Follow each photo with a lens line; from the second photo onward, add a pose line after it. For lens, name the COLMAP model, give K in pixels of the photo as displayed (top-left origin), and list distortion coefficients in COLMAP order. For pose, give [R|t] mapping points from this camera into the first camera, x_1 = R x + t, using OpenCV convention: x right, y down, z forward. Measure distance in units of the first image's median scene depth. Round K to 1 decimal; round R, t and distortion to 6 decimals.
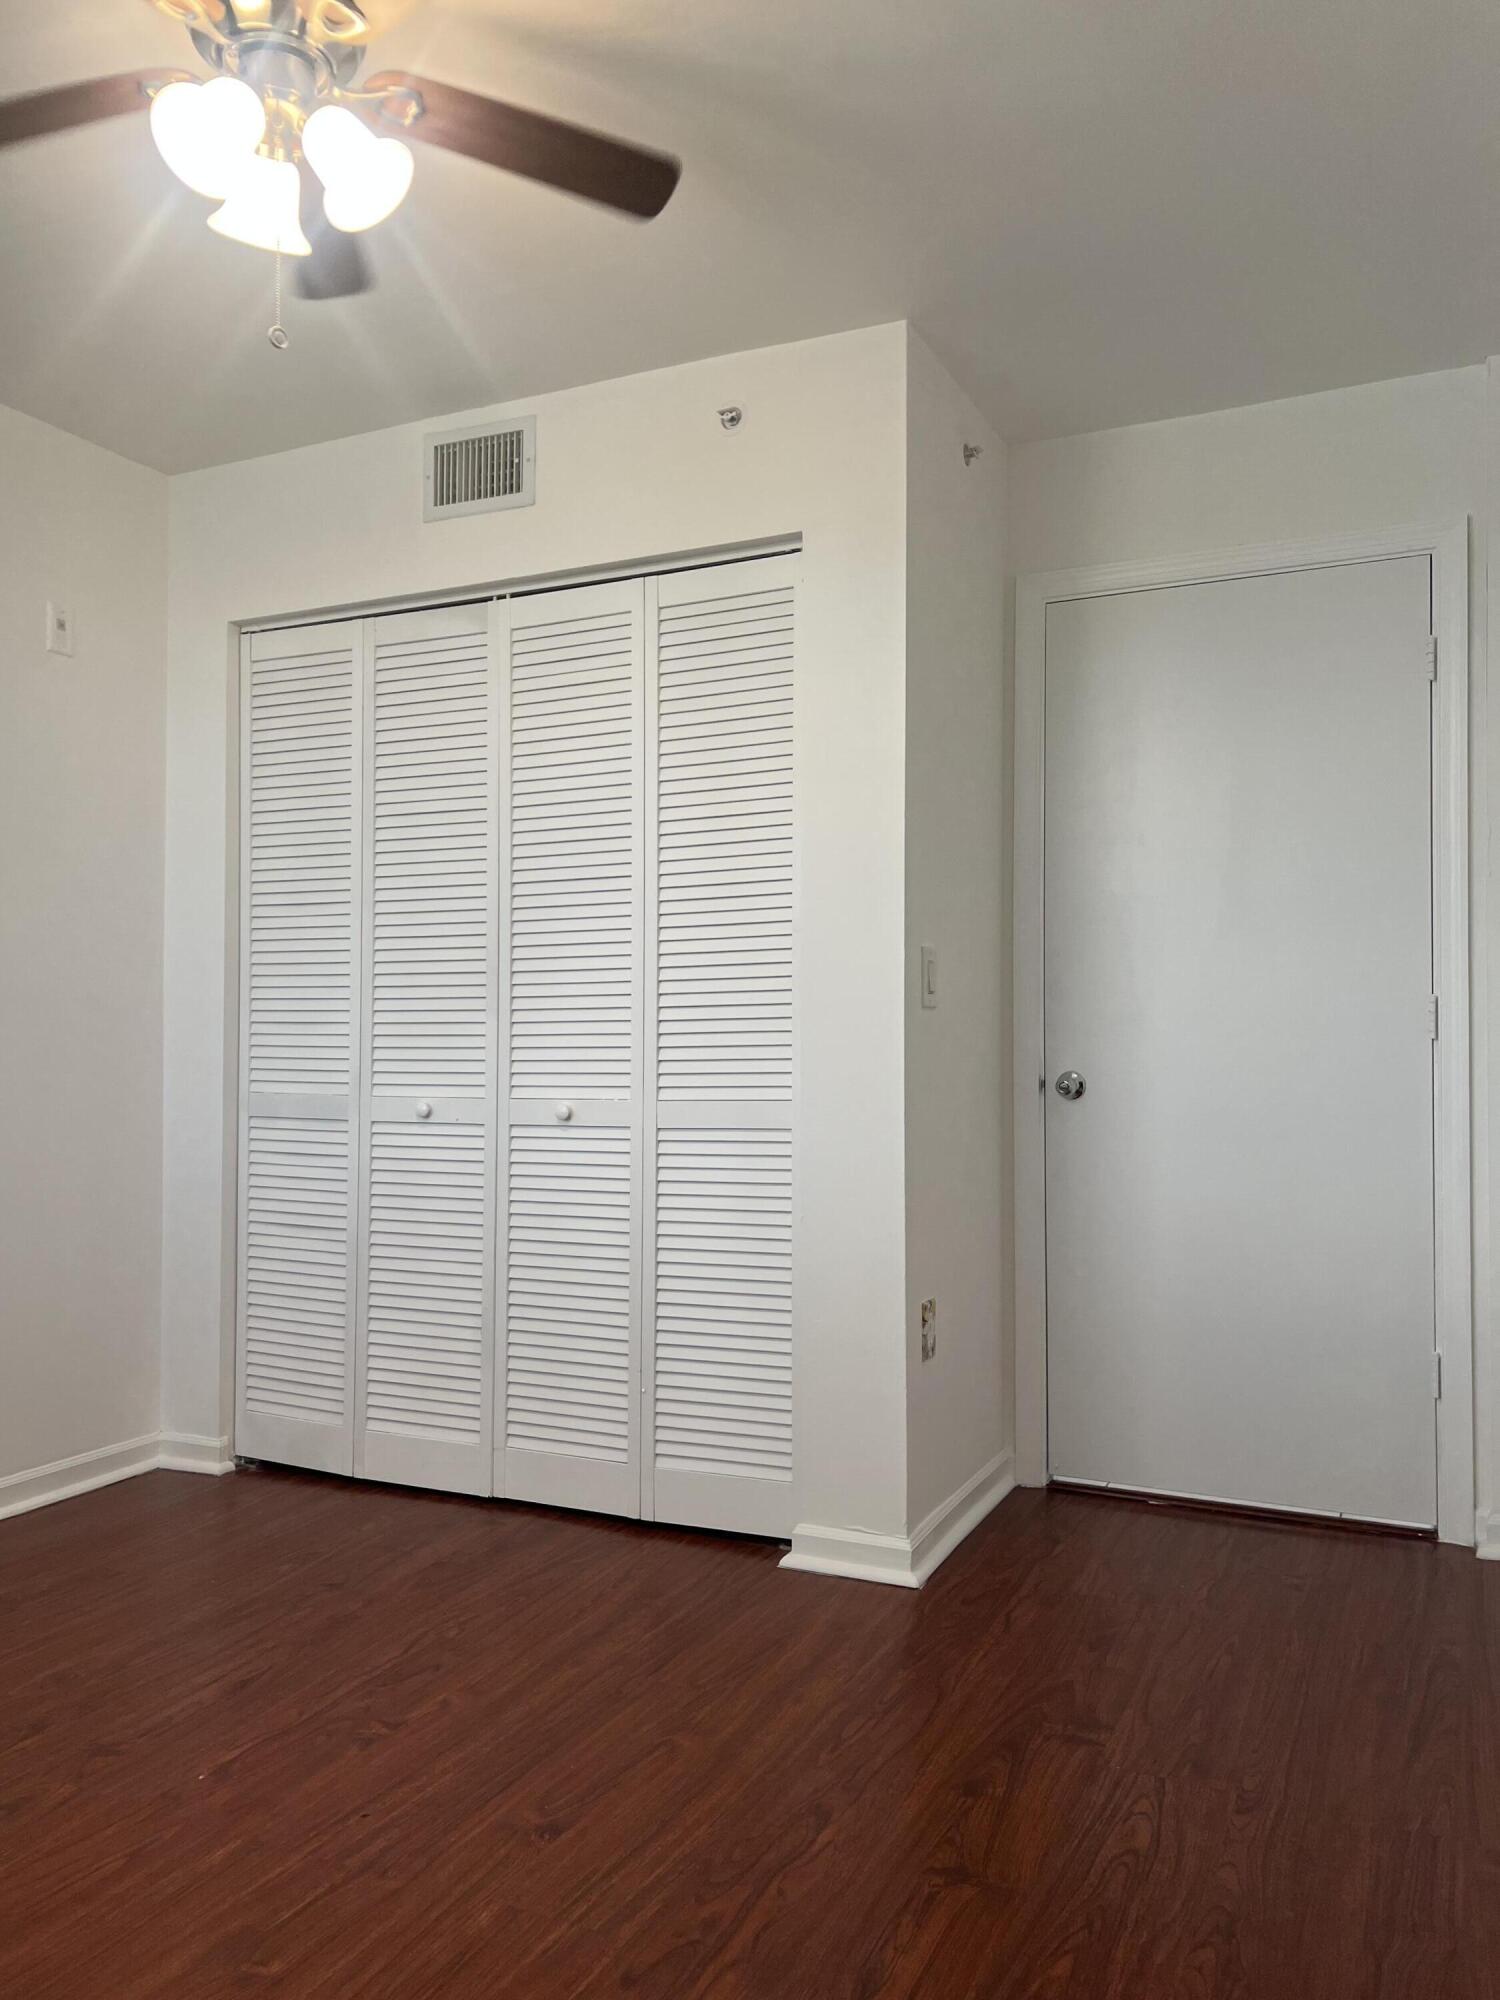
lens RADIAL K [[1506.3, 0, 753.0], [0, 1506.3, 1012.8], [0, 0, 1]] dist [0.068446, -0.083780]
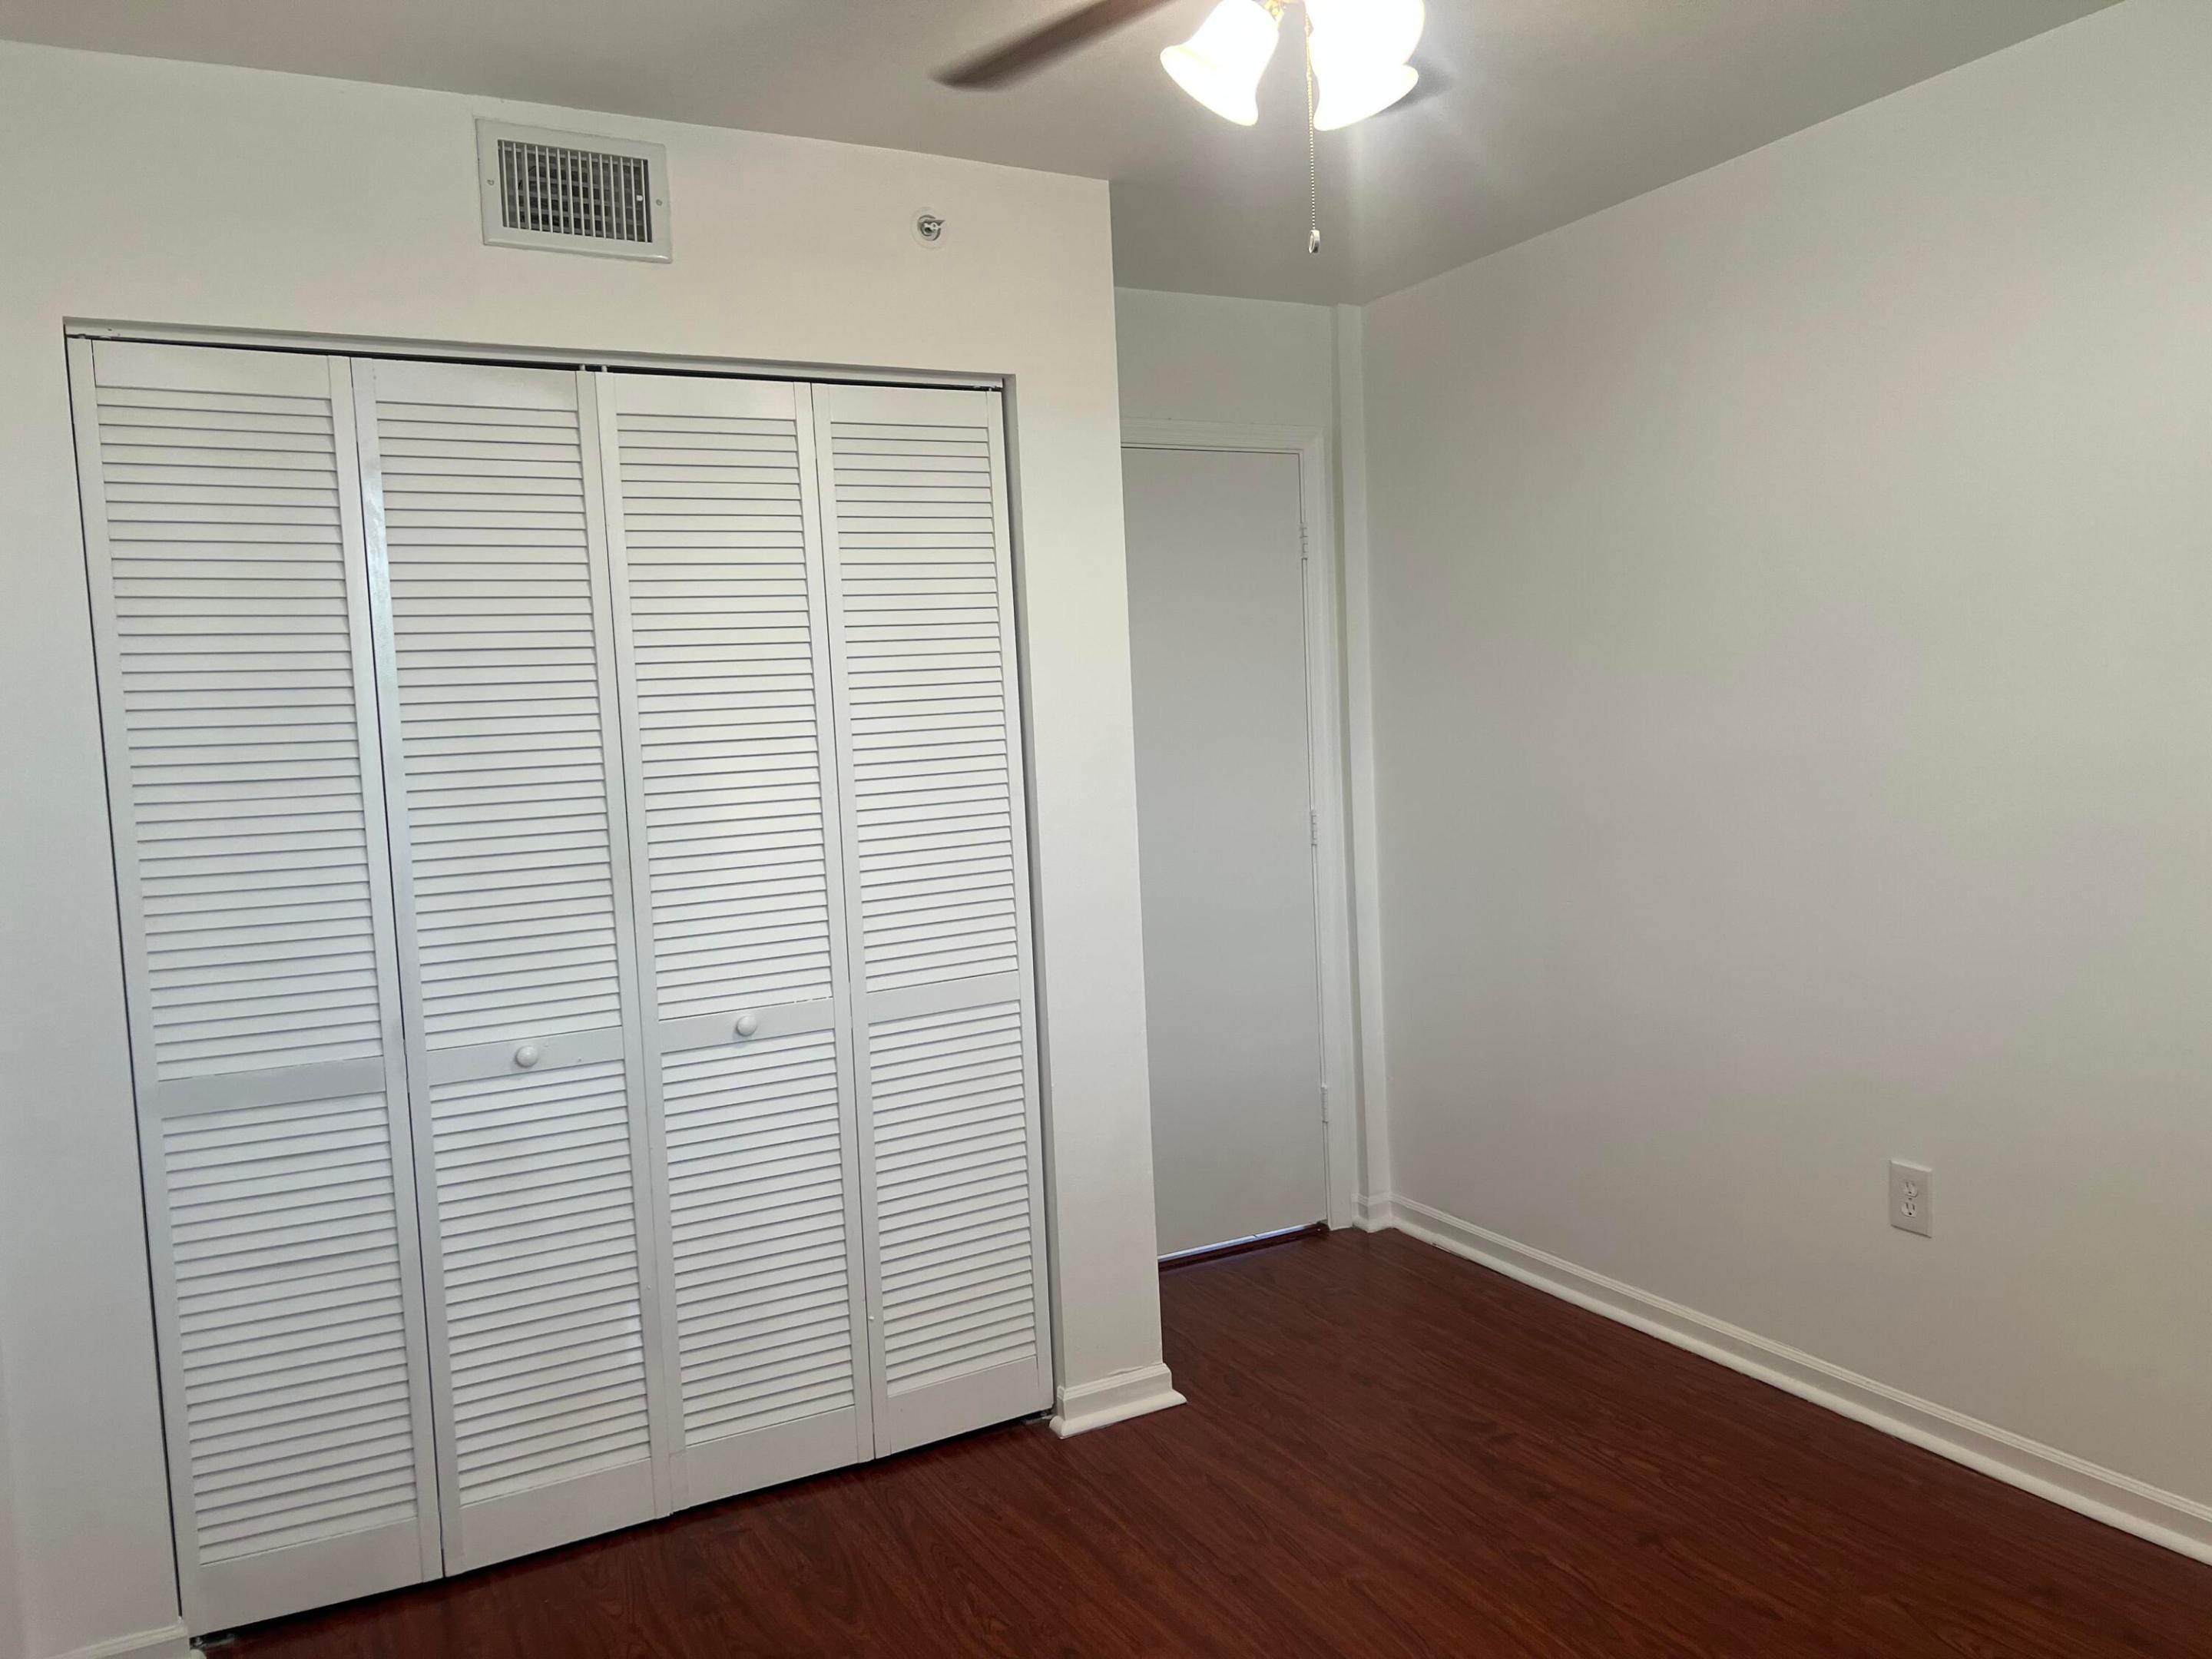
lens RADIAL K [[1665.9, 0, 1128.7], [0, 1665.9, 841.3], [0, 0, 1]] dist [0.068446, -0.083780]
pose [[0.589142, -0.090597, 0.802935, -0.723352], [0.031258, 0.995506, 0.089391, -0.109343], [-0.807425, -0.027566, 0.589326, 0.293126]]
